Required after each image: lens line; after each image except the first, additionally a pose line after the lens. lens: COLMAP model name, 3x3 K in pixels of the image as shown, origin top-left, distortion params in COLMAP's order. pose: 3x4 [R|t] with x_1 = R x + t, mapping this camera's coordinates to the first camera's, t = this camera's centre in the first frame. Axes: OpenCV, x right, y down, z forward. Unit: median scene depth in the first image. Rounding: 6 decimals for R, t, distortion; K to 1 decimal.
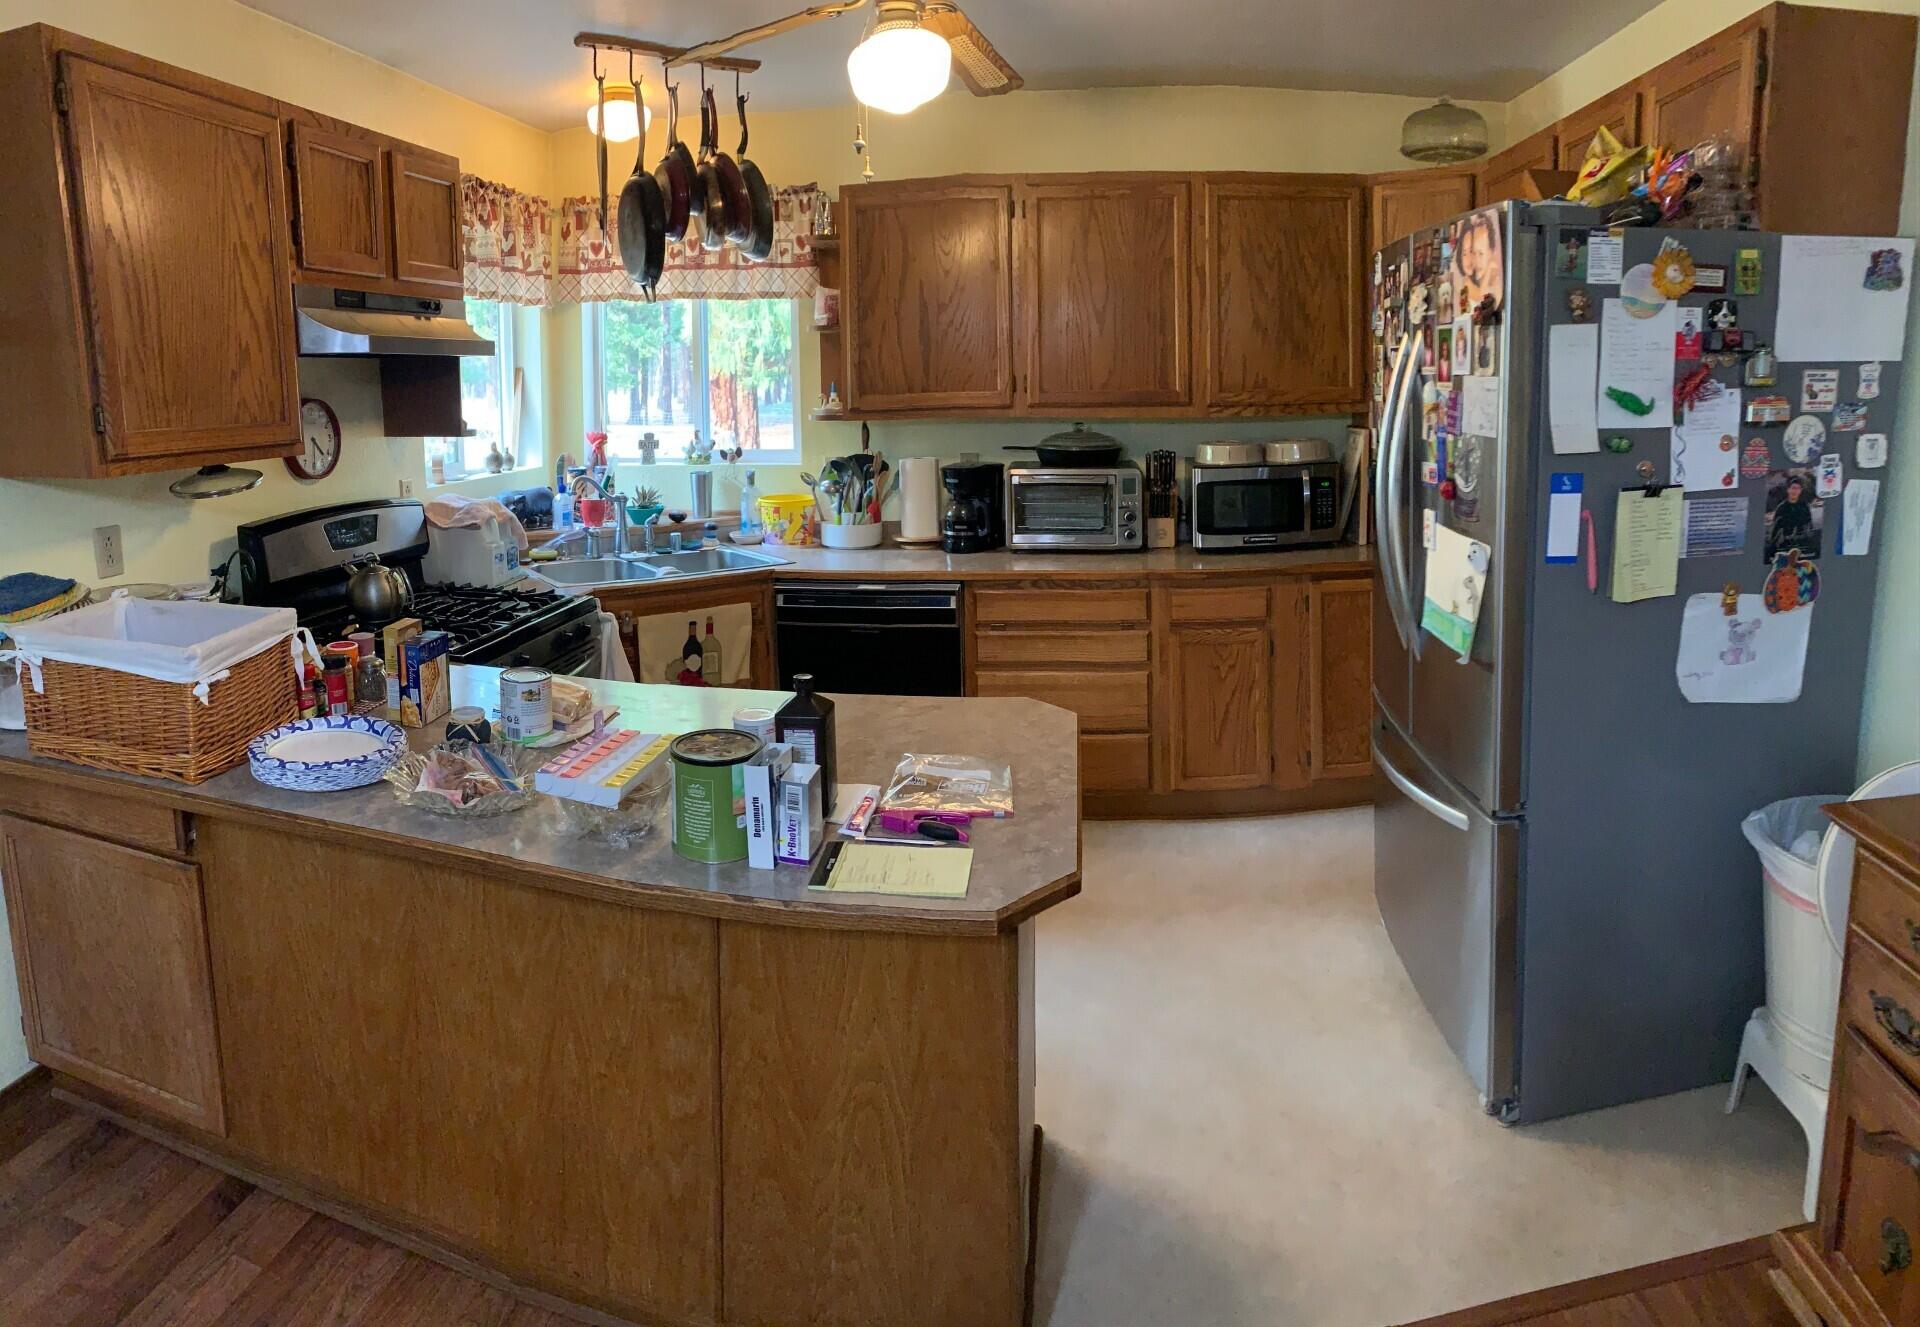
lens RADIAL K [[1145.7, 0, 960.0], [0, 1145.7, 663.5], [0, 0, 1]] dist [0.080571, -0.055336]
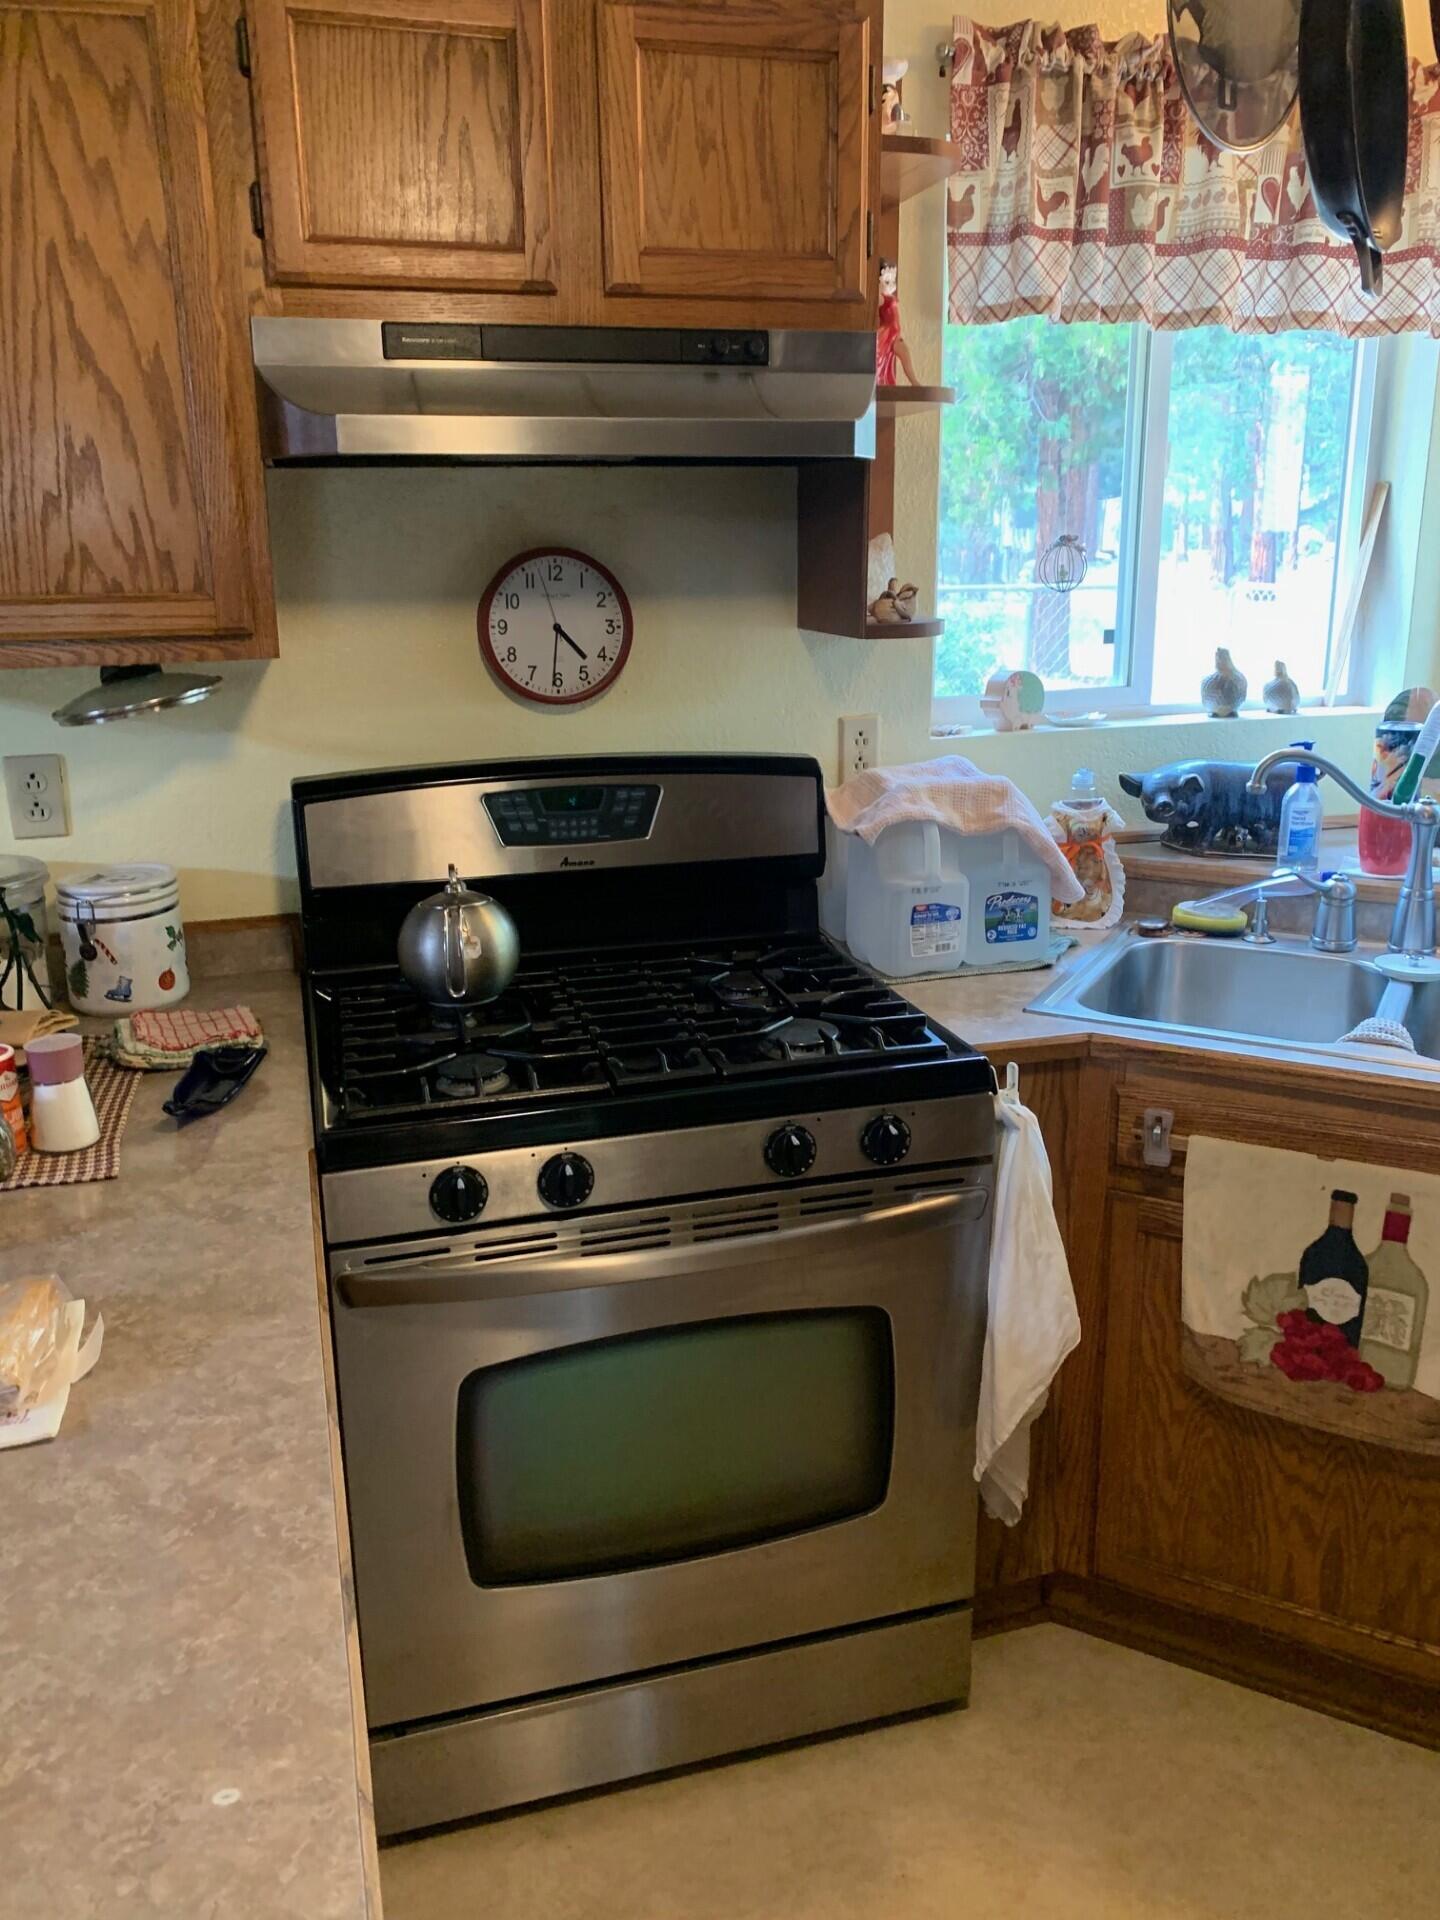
lens RADIAL K [[1688.4, 0, 720.0], [0, 1688.4, 960.0], [0, 0, 1]] dist [-0.000166, -0.020839]
pose [[0.394931, 0.230355, -0.889363, 0.168896], [-0.216708, 0.964096, 0.153480, -0.180814], [0.892786, 0.132118, 0.430671, 0.765247]]
